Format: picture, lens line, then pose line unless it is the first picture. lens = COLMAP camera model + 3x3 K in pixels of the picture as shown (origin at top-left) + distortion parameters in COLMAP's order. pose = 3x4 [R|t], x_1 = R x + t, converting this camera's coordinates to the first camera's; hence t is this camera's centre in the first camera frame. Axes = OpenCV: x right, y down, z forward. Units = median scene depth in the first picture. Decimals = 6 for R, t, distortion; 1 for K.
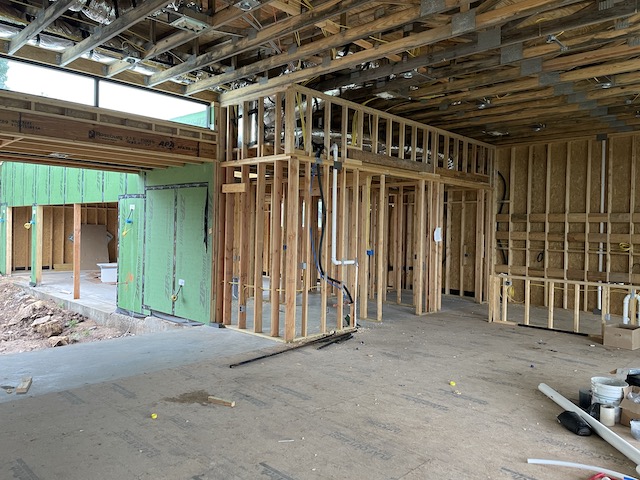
lens RADIAL K [[480.3, 0, 323.5], [0, 480.3, 235.4], [0, 0, 1]] dist [0.096084, -0.129568]
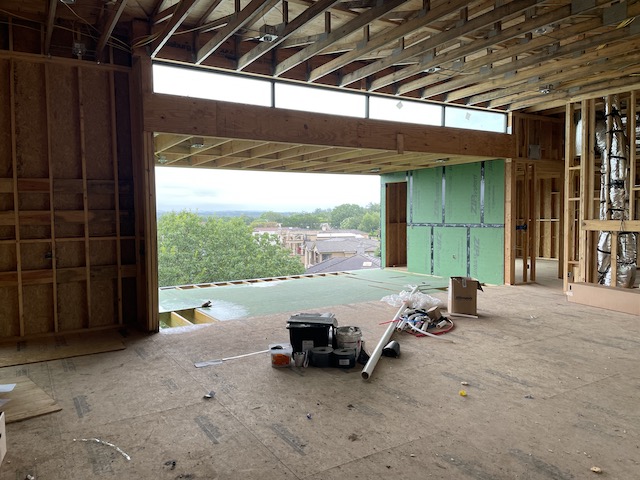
lens RADIAL K [[480.3, 0, 323.5], [0, 480.3, 235.4], [0, 0, 1]] dist [0.096084, -0.129568]
pose [[-0.965856, -0.020898, 0.258235, 0.331172], [-0.003352, 0.997666, 0.068198, -0.017097], [-0.259058, 0.065004, -0.963672, 2.126183]]
